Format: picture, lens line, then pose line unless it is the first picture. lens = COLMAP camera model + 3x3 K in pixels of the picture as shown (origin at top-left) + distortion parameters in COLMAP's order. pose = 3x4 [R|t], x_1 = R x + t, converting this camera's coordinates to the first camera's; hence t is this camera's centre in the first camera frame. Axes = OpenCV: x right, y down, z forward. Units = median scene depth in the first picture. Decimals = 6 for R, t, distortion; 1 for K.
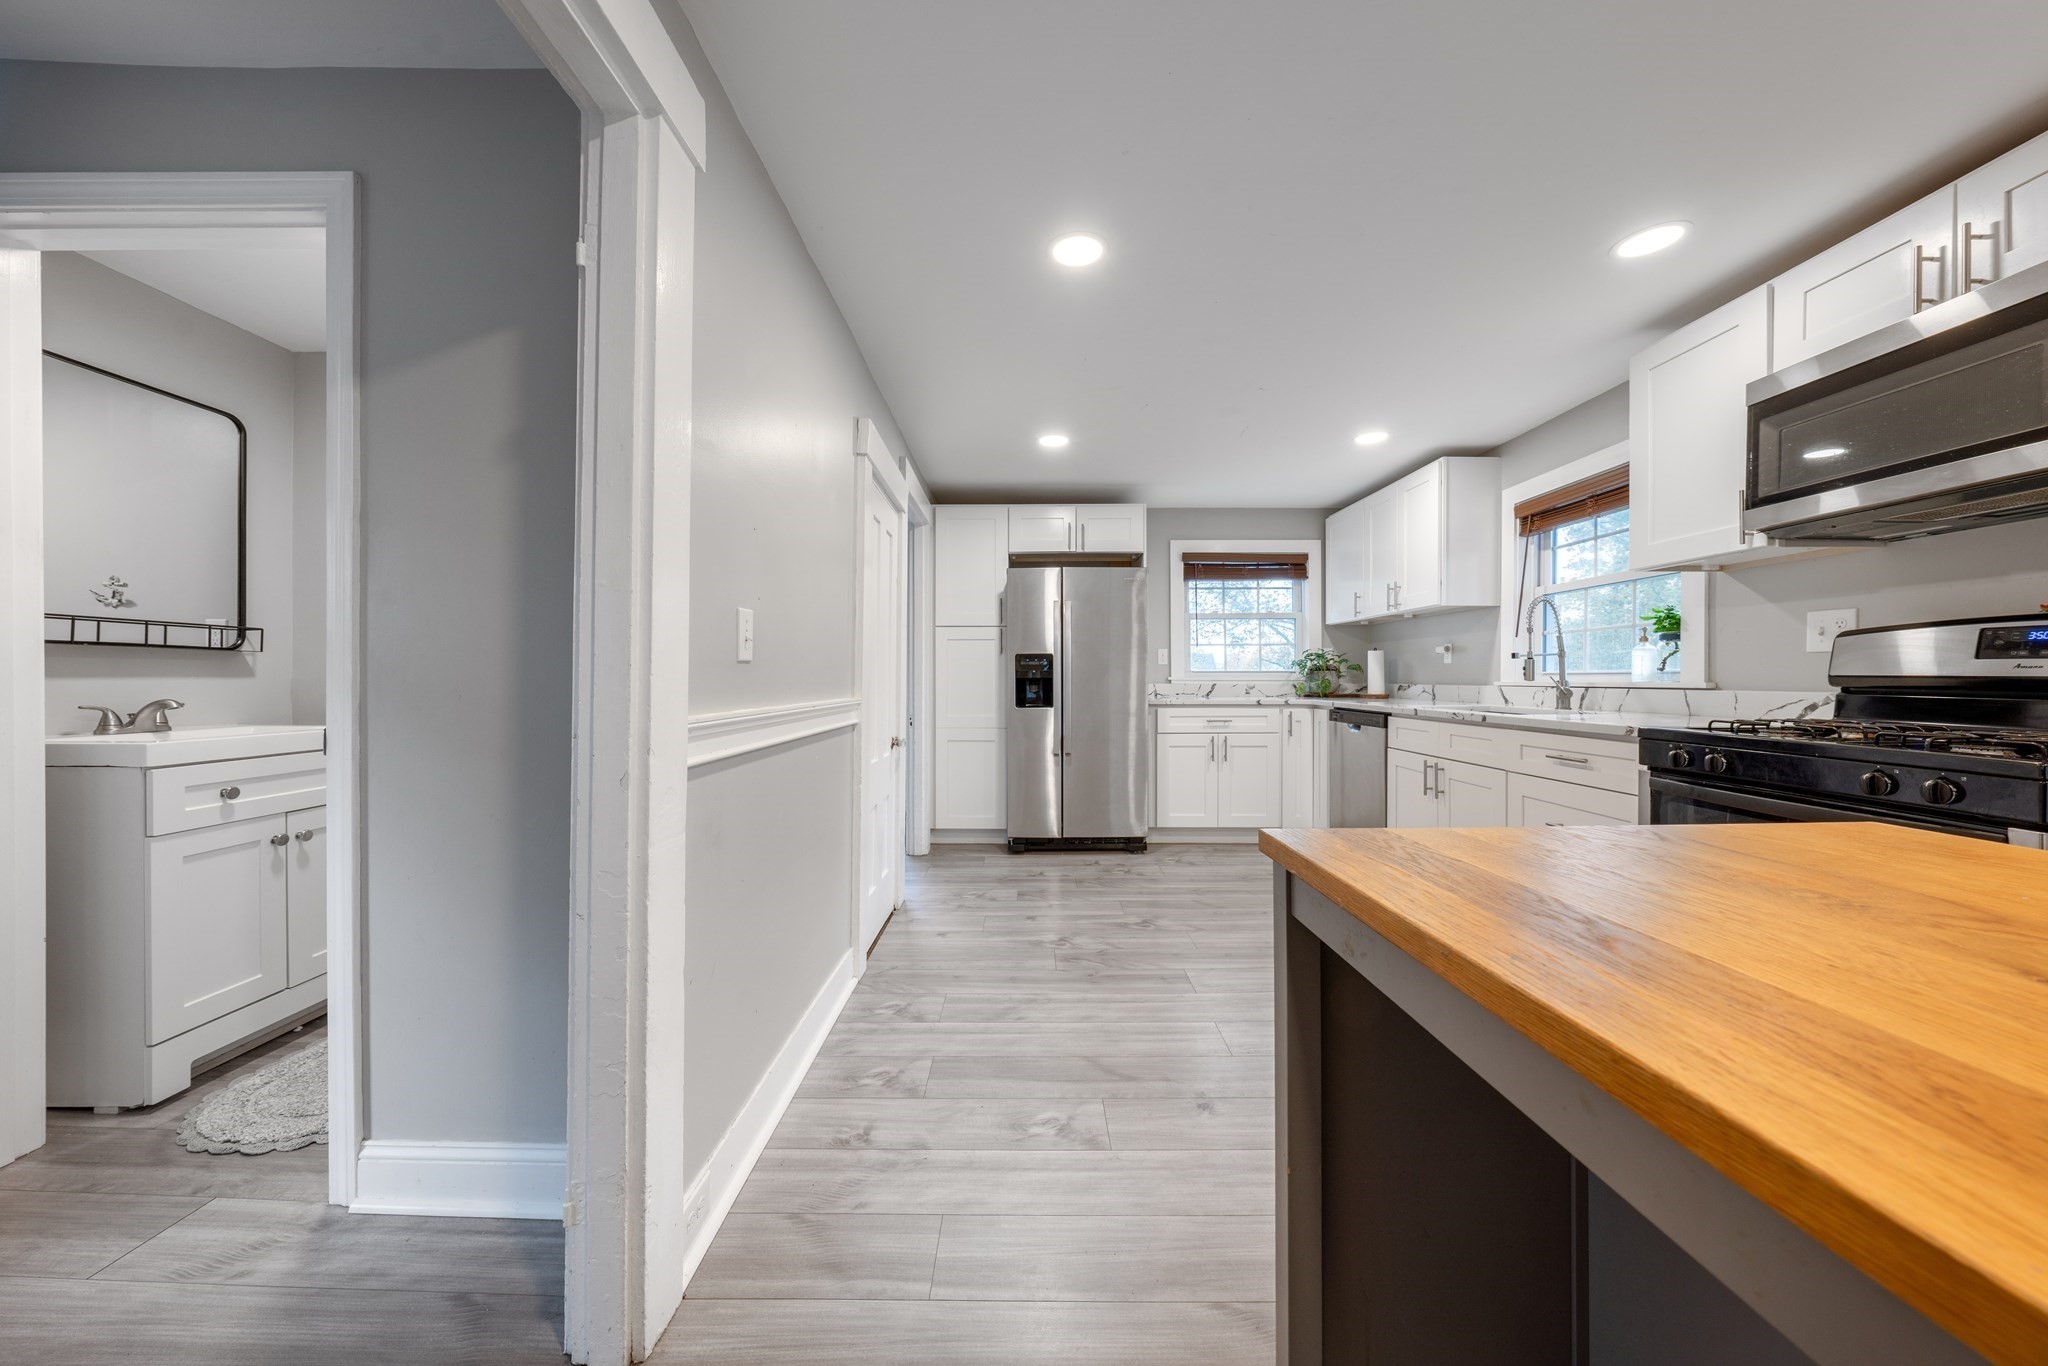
lens RADIAL K [[684.6, 0, 1026.4], [0, 684.6, 683.0], [0, 0, 1]] dist [-0.005532, 0.001324]
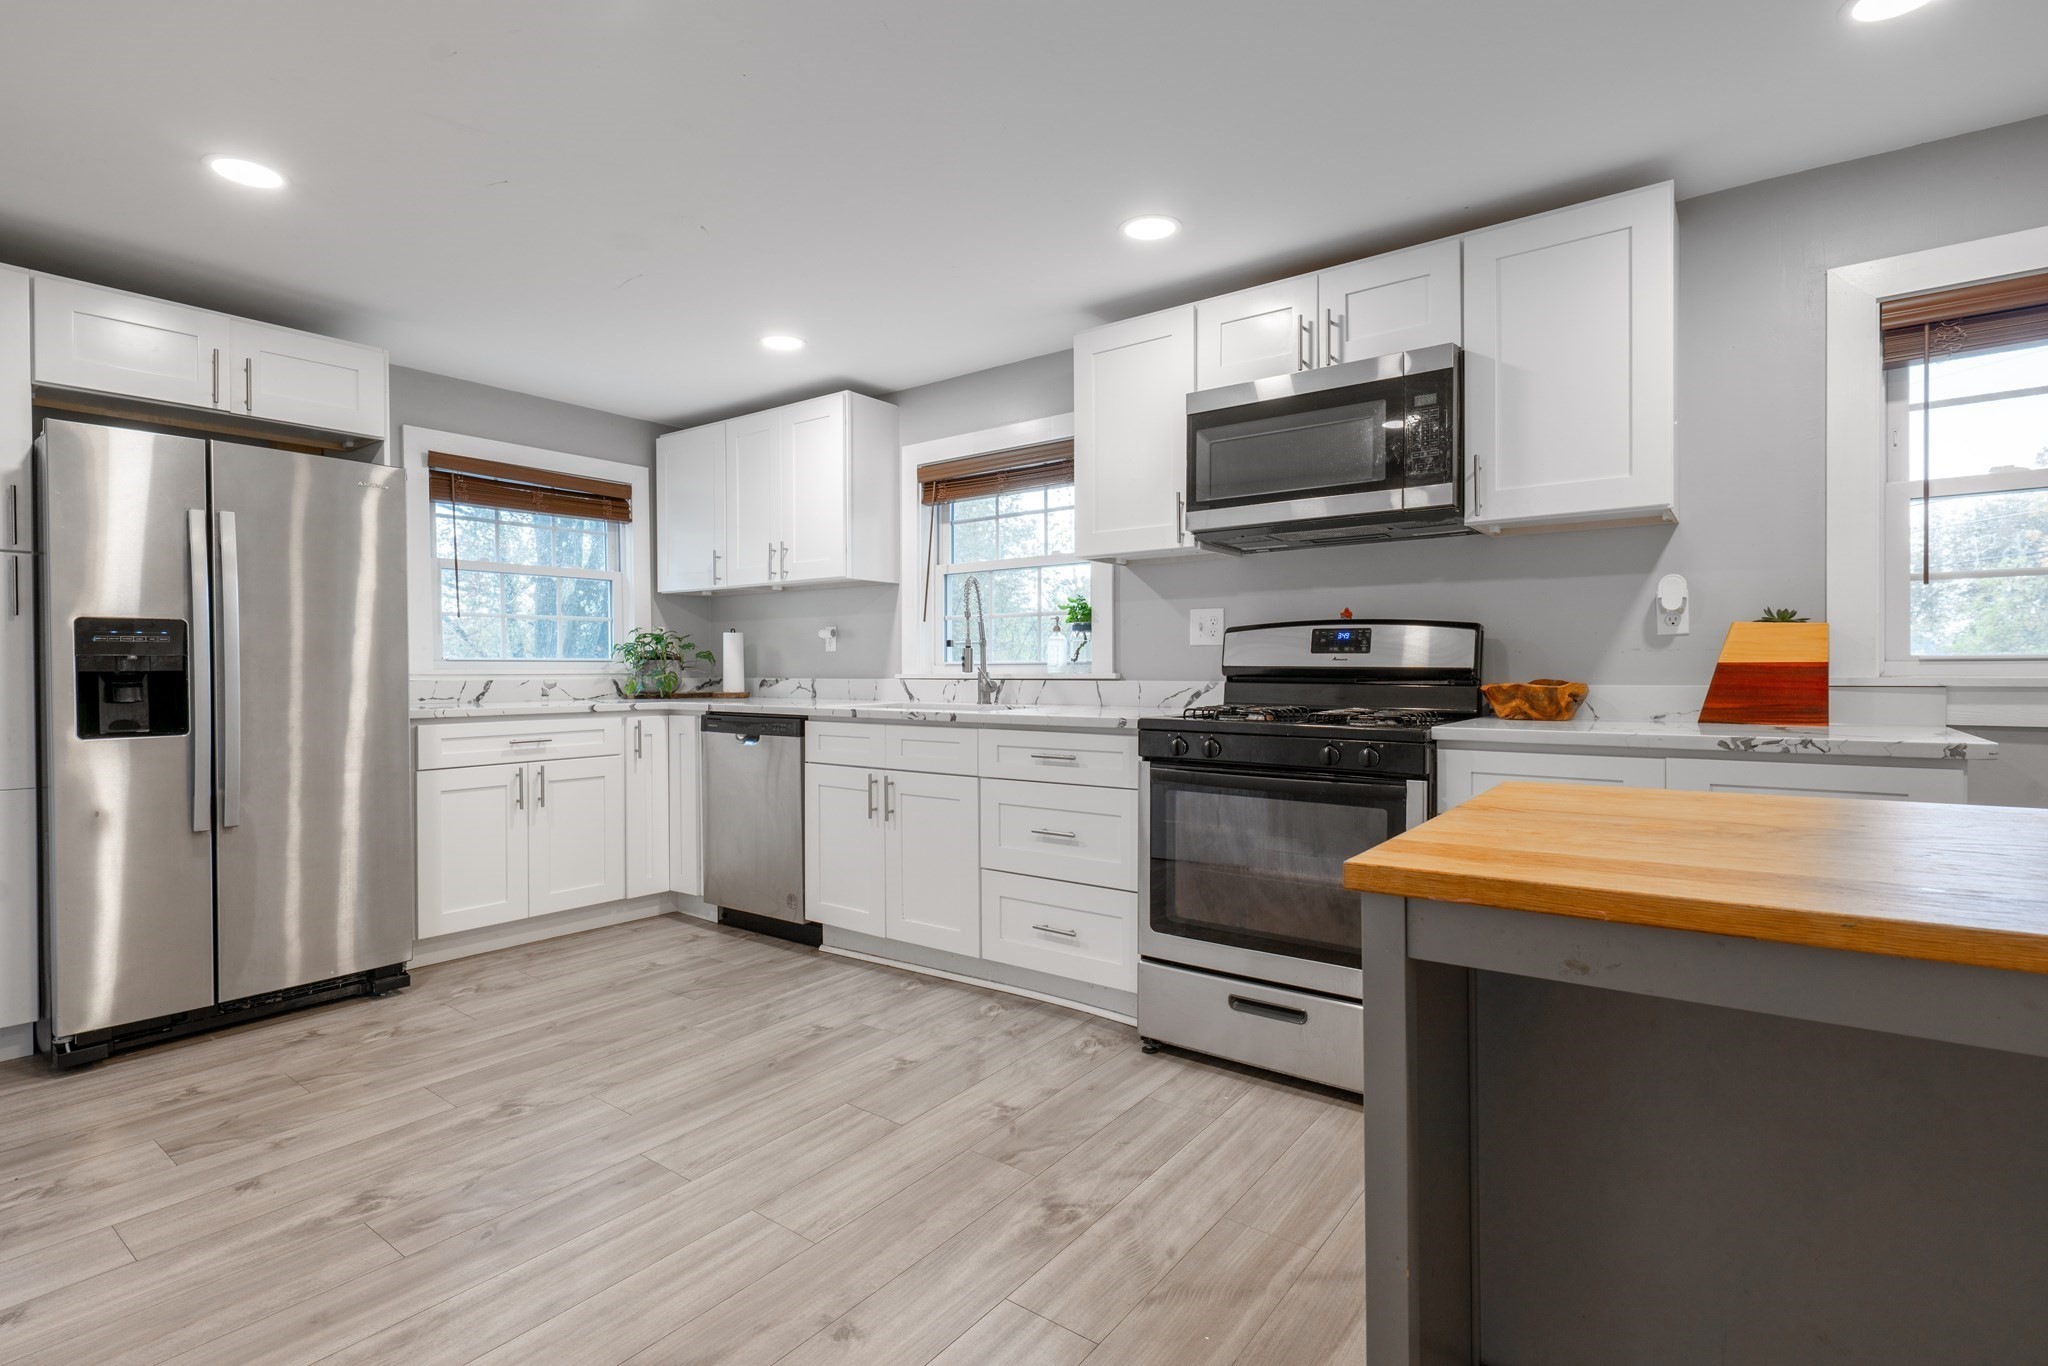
lens RADIAL K [[986.2, 0, 1027.7], [0, 986.2, 681.9], [0, 0, 1]] dist [0.000442, 0.001982]
pose [[0.598232, -0.011442, 0.801241, -0.220861], [0.008952, 0.999931, 0.007595, -0.000008], [-0.801273, 0.002629, 0.598293, 0.178873]]
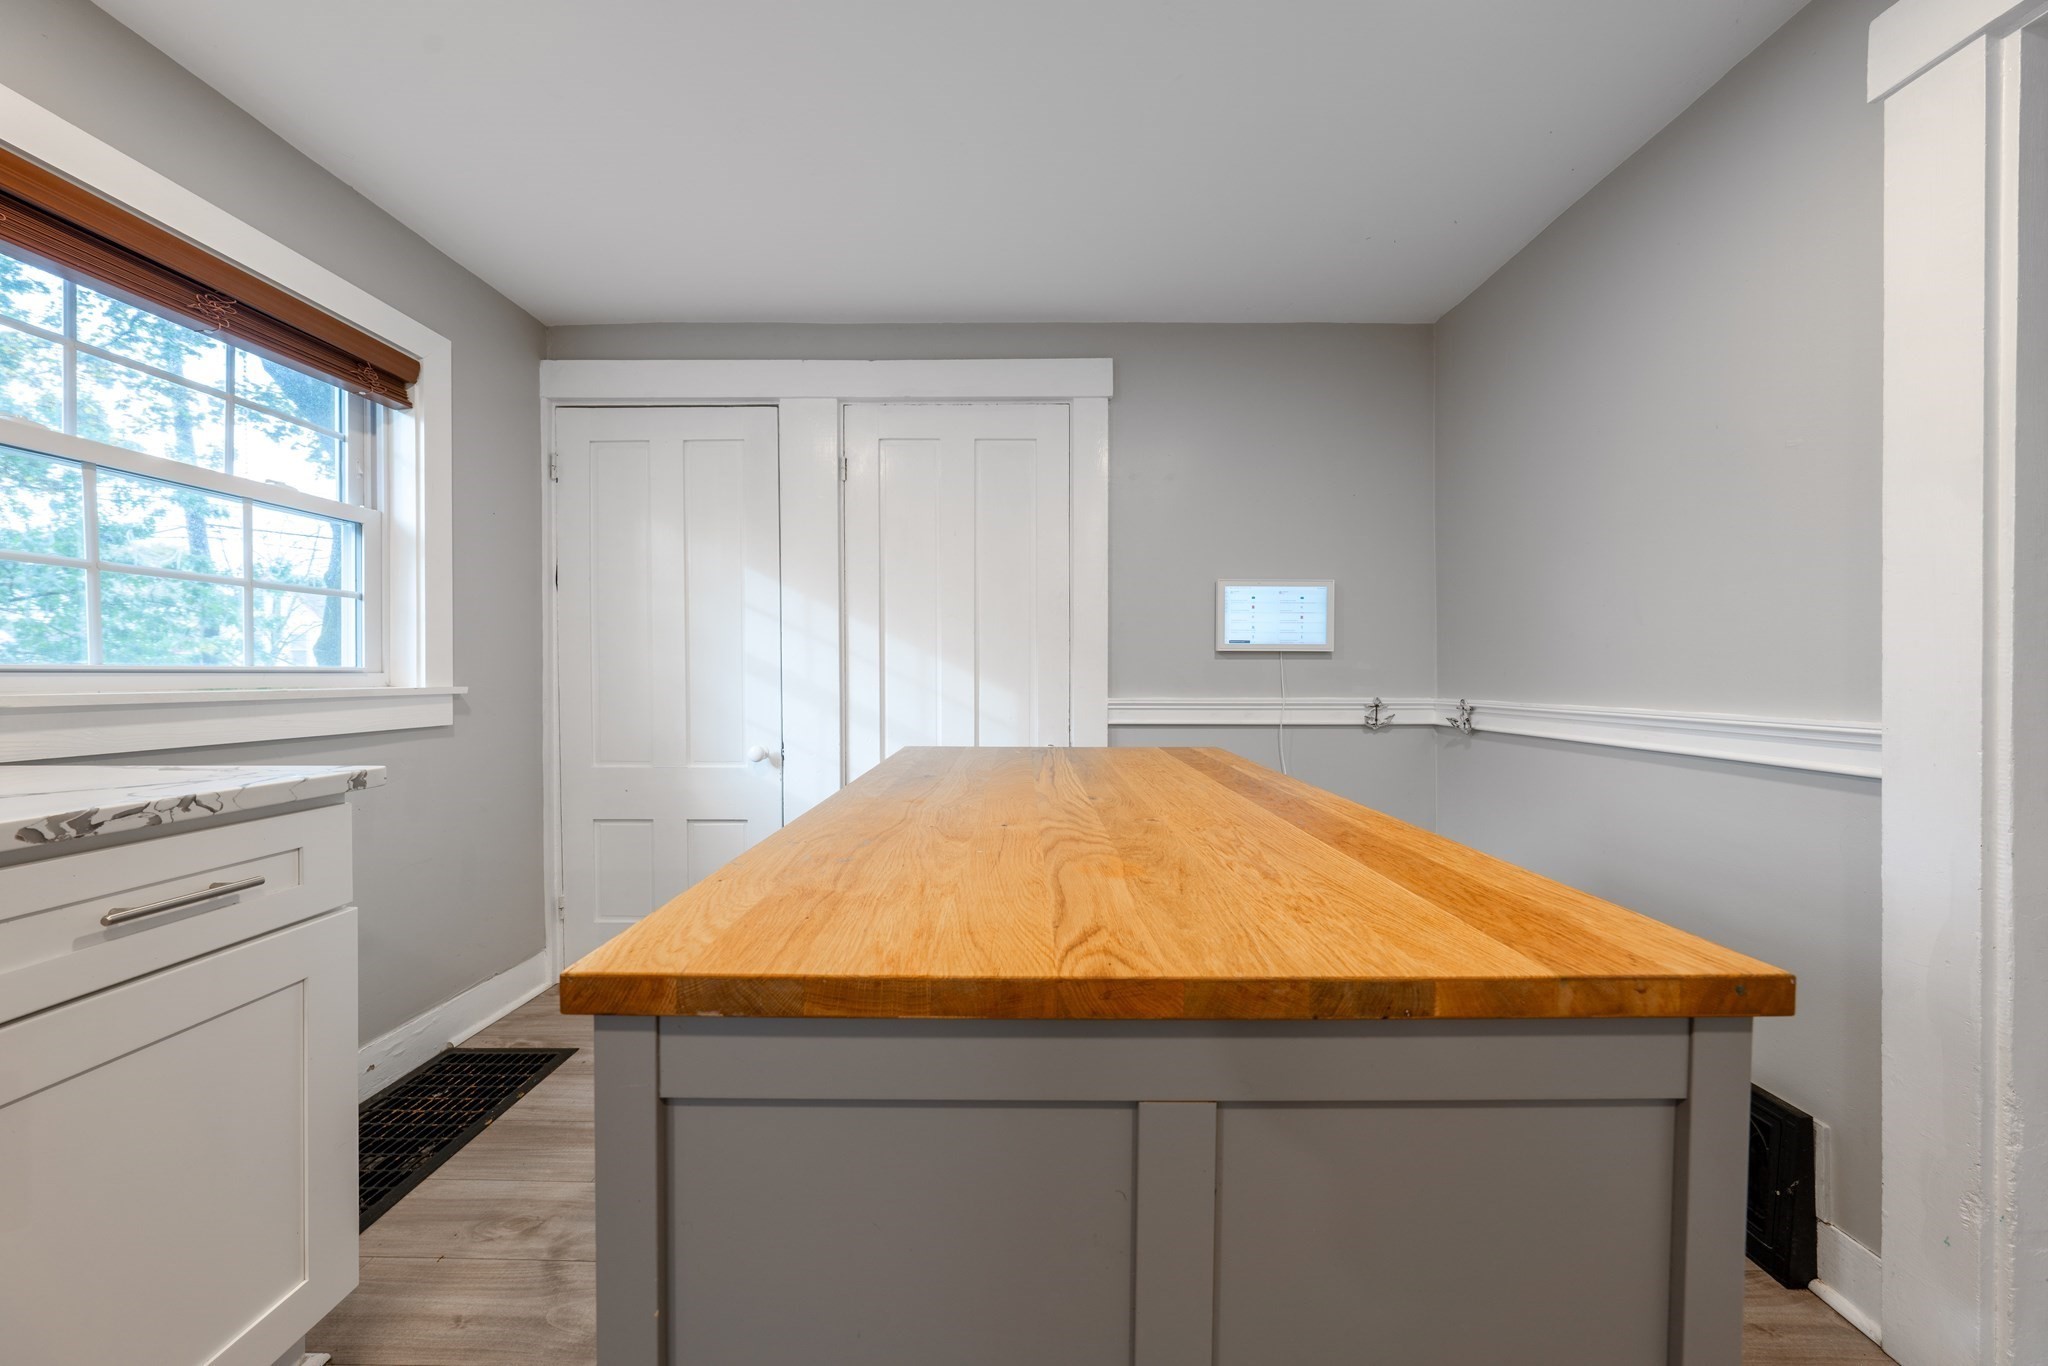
lens RADIAL K [[684.6, 0, 1024.8], [0, 684.6, 681.8], [0, 0, 1]] dist [-0.005532, 0.001324]
pose [[-0.999989, 0.000274, 0.004681, 0.261689], [0.000337, 0.999908, 0.013544, -0.003325], [-0.004677, 0.013546, -0.999897, 0.432513]]
